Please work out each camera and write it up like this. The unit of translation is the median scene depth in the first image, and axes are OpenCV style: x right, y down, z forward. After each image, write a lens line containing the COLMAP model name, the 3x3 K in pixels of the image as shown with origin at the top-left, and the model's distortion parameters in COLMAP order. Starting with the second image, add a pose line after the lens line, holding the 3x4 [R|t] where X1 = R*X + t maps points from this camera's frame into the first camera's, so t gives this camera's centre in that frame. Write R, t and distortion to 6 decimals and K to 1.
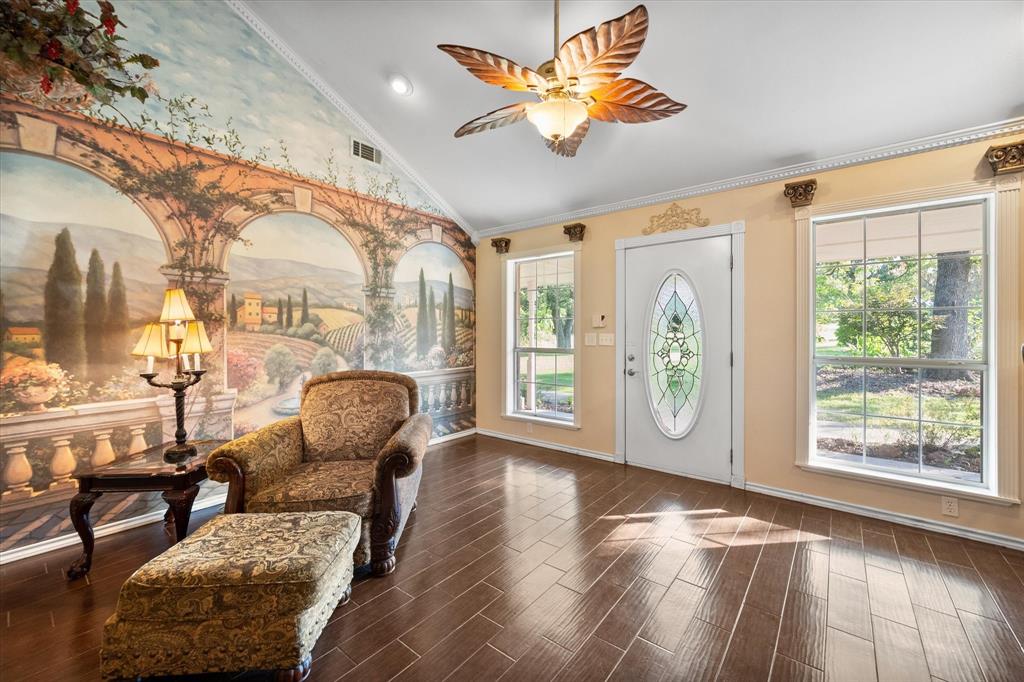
lens RADIAL K [[407.5, 0, 515.6], [0, 407.5, 332.6], [0, 0, 1]] dist [-0.000862, -0.000106]
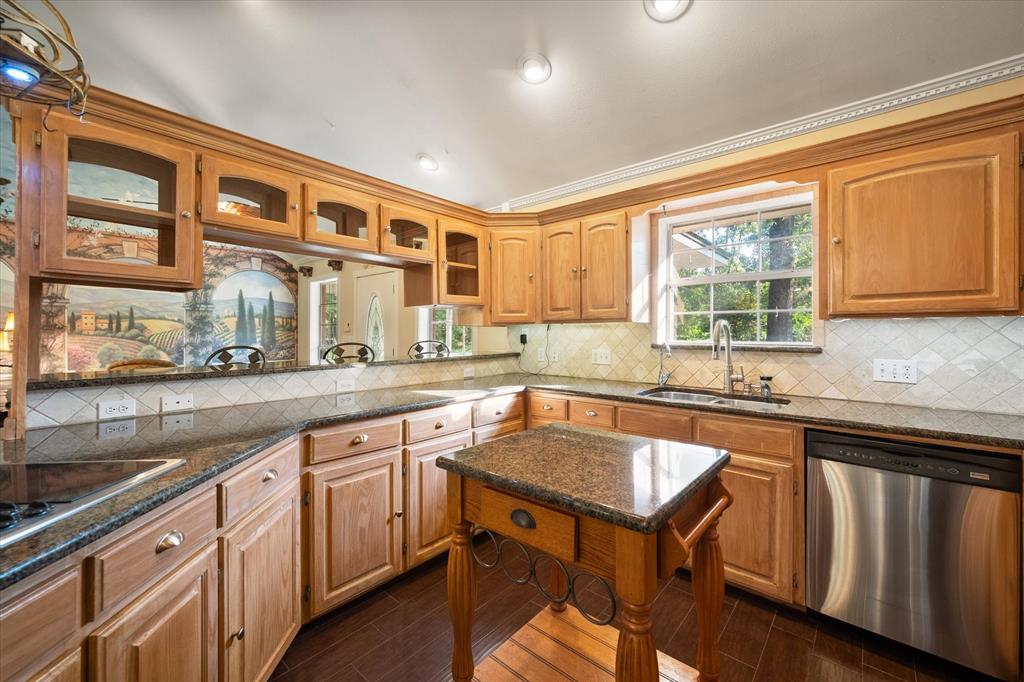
lens RADIAL K [[412.1, 0, 511.1], [0, 412.1, 332.0], [0, 0, 1]] dist [0.001117, 0.000298]
pose [[0.999111, 0.000069, -0.042169, 1.014356], [-0.000090, 1.000000, -0.000486, -0.012609], [0.042168, 0.000489, 0.999110, -0.513235]]
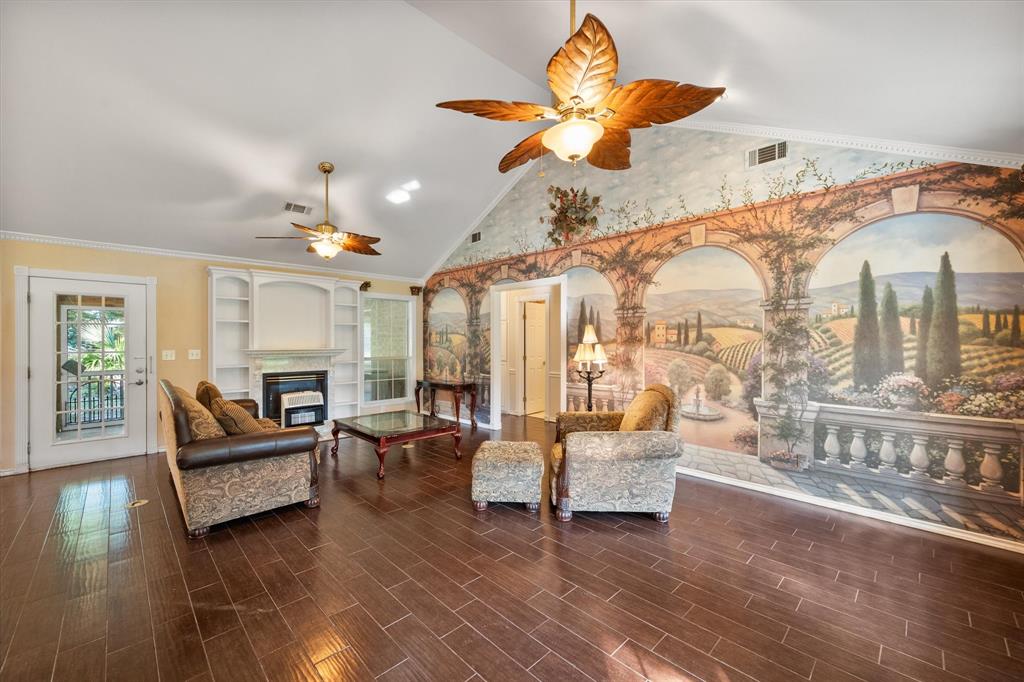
lens RADIAL K [[405.7, 0, 514.7], [0, 405.7, 340.7], [0, 0, 1]] dist [-0.000357, -0.000019]
pose [[-0.116549, 0.001866, -0.993183, 0.709915], [-0.000056, 0.999998, 0.001886, -0.029107], [0.993185, 0.000275, -0.116548, 0.635247]]
